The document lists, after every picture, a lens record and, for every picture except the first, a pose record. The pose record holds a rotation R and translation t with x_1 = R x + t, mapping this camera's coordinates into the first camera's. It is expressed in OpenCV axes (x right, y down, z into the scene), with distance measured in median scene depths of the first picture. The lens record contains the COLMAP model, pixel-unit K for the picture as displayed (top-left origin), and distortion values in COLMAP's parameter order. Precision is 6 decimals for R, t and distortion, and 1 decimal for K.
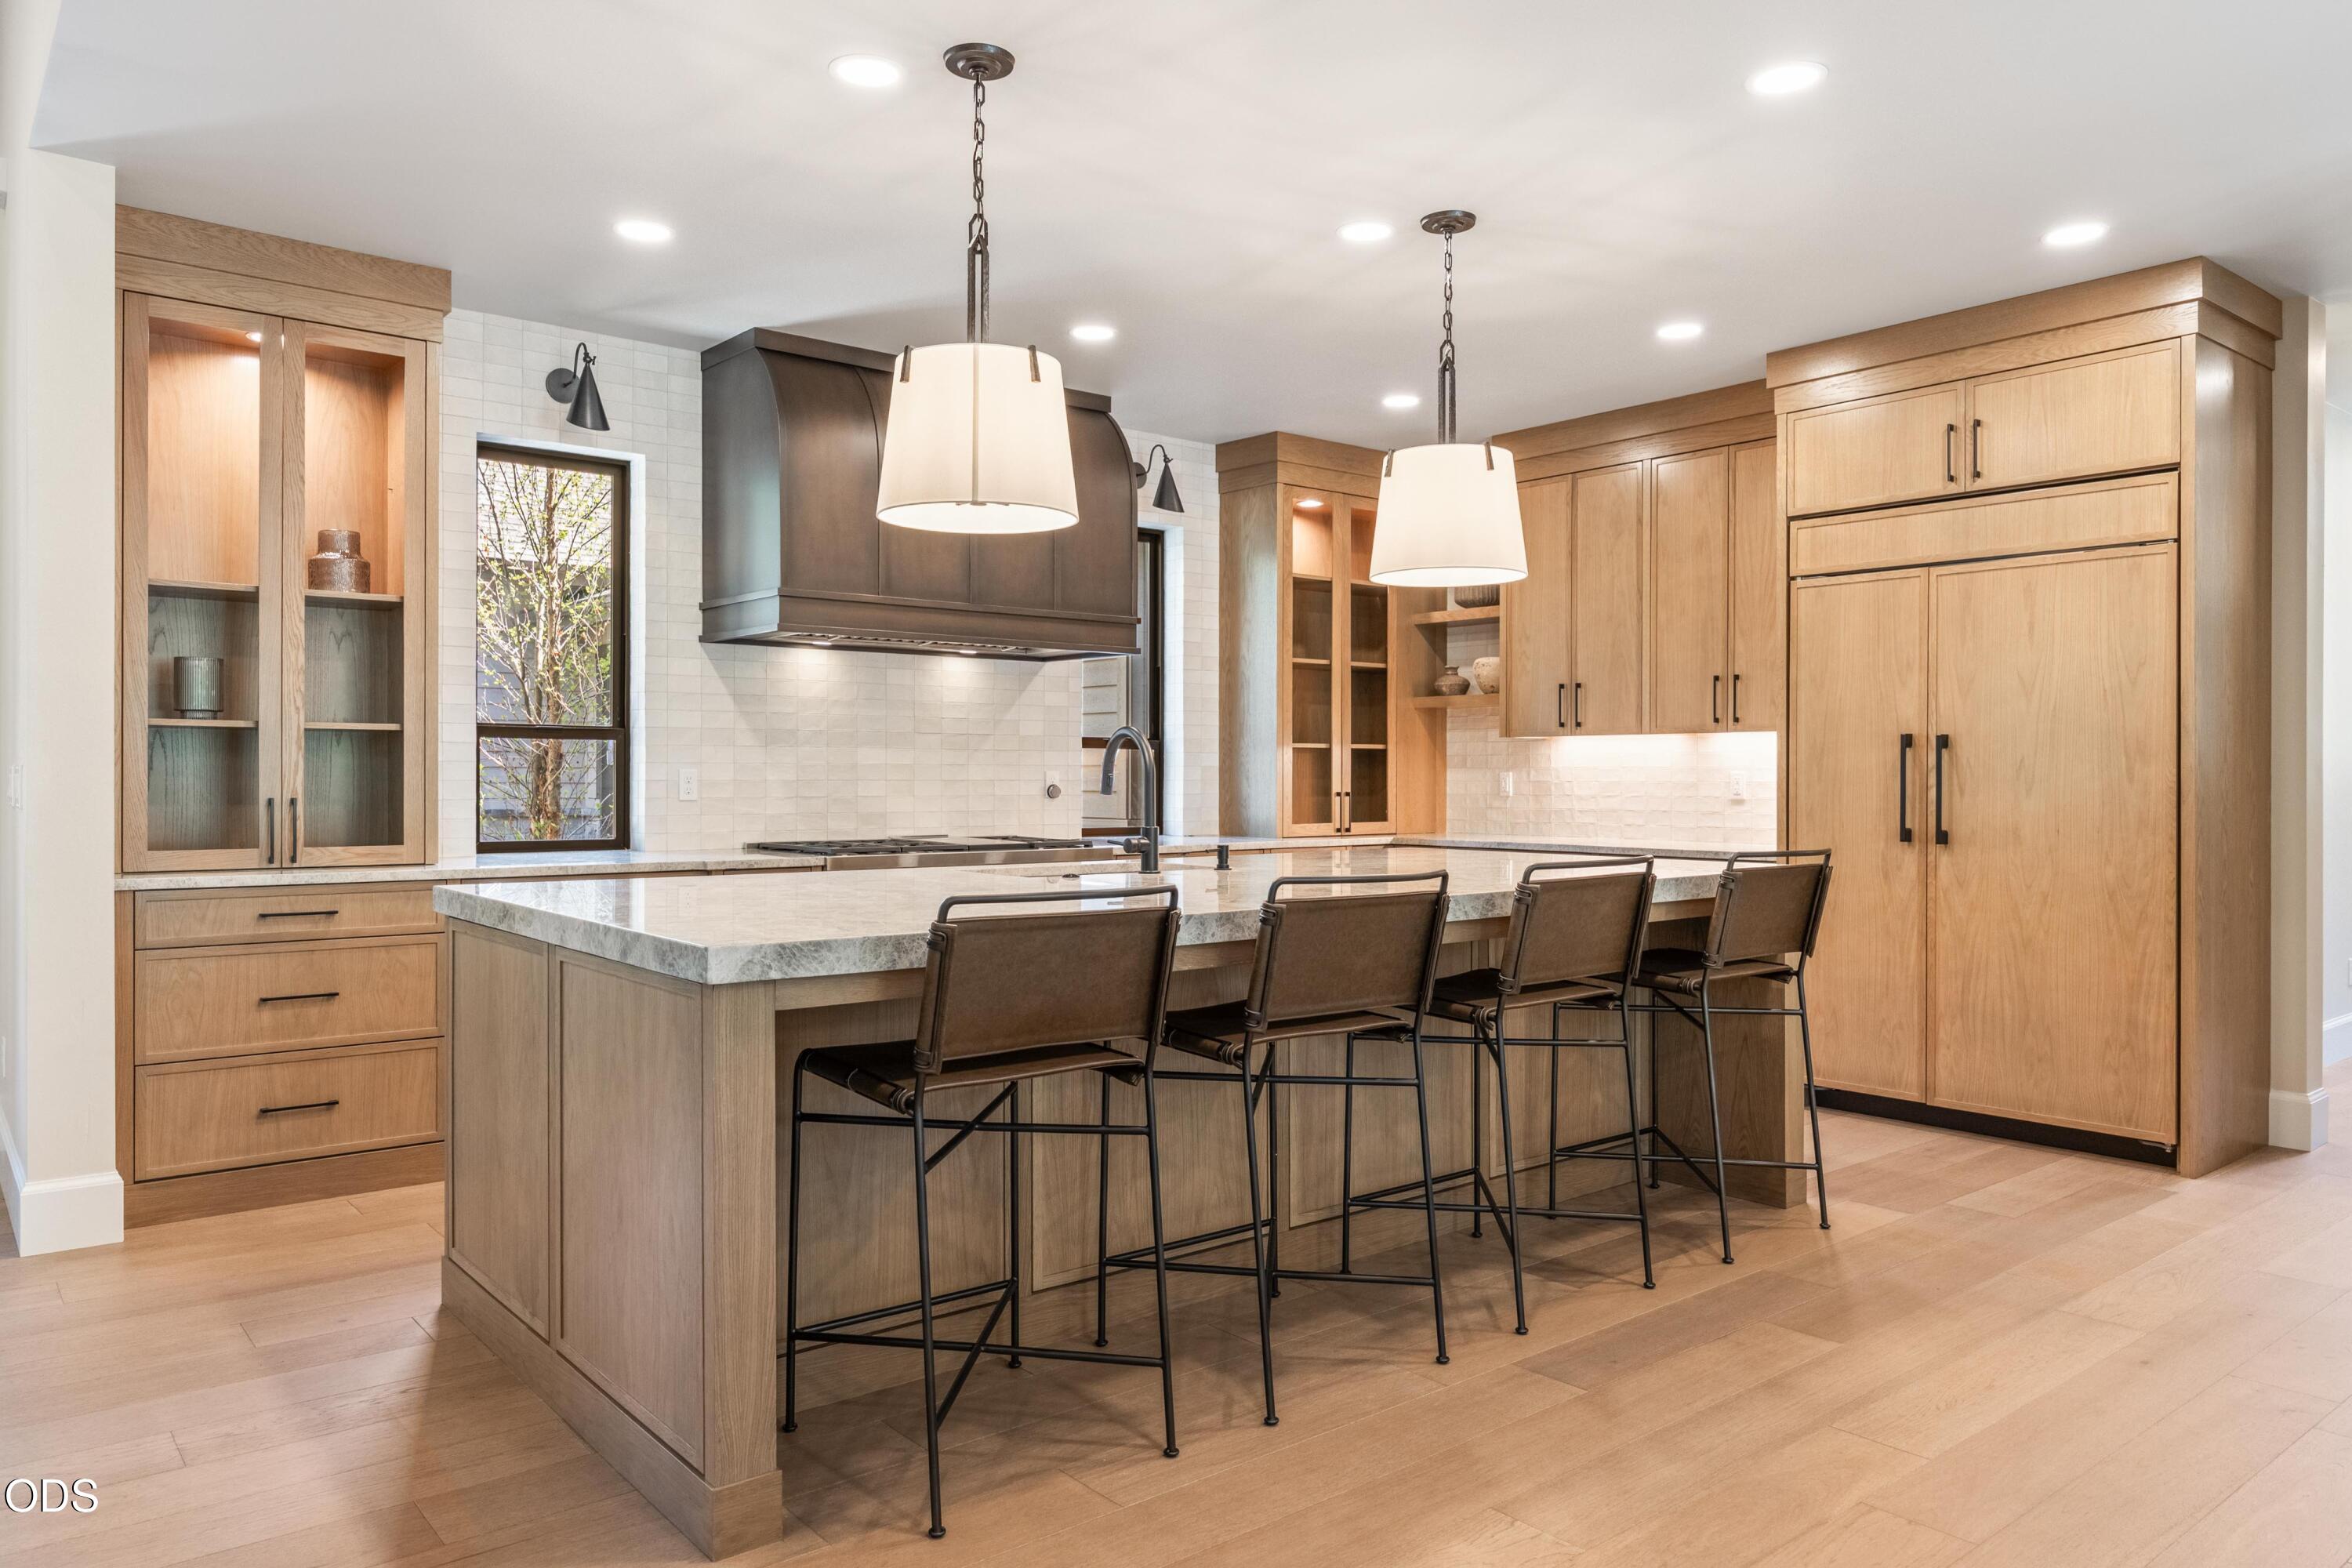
lens RADIAL K [[1569.0, 0, 1176.0], [0, 1569.0, 784.0], [0, 0, 1]] dist [0.005045, 0.000792]
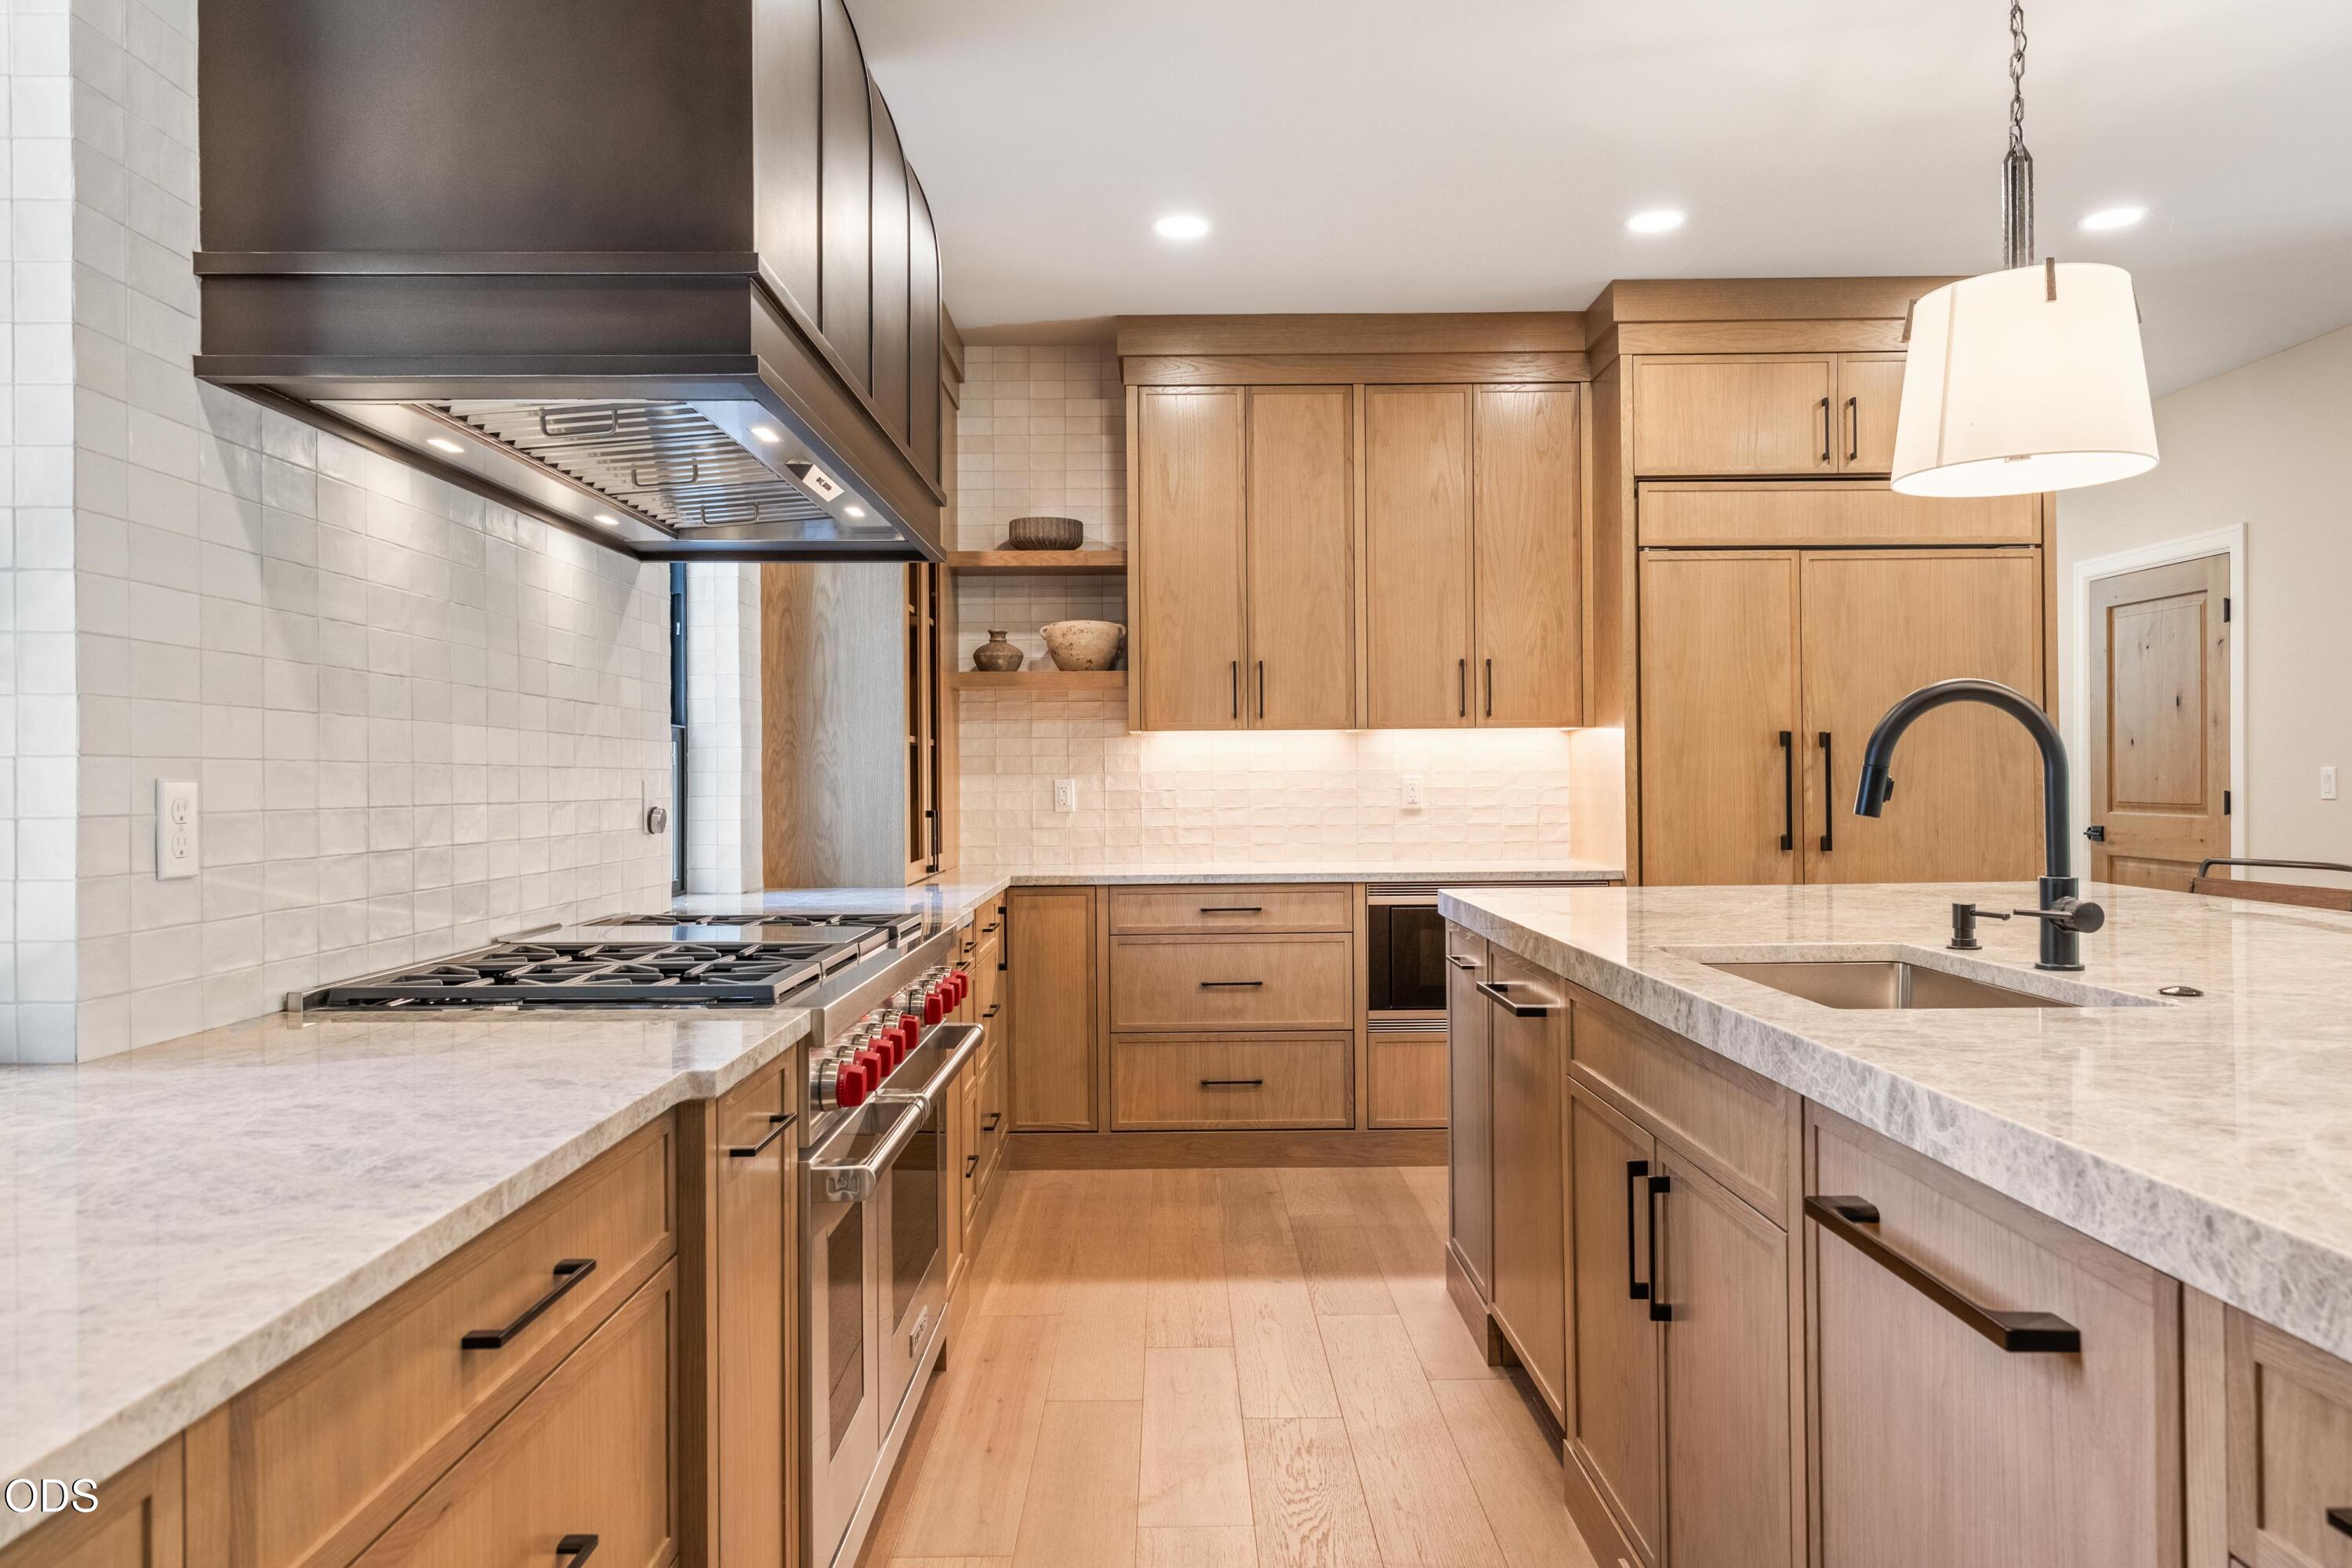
lens RADIAL K [[1569.0, 0, 1176.0], [0, 1569.0, 784.0], [0, 0, 1]] dist [0.005045, 0.000792]
pose [[0.629784, -0.008161, 0.776727, -0.426384], [0.014385, 0.999896, -0.001158, -0.004788], [-0.776637, 0.011903, 0.629836, 0.646579]]
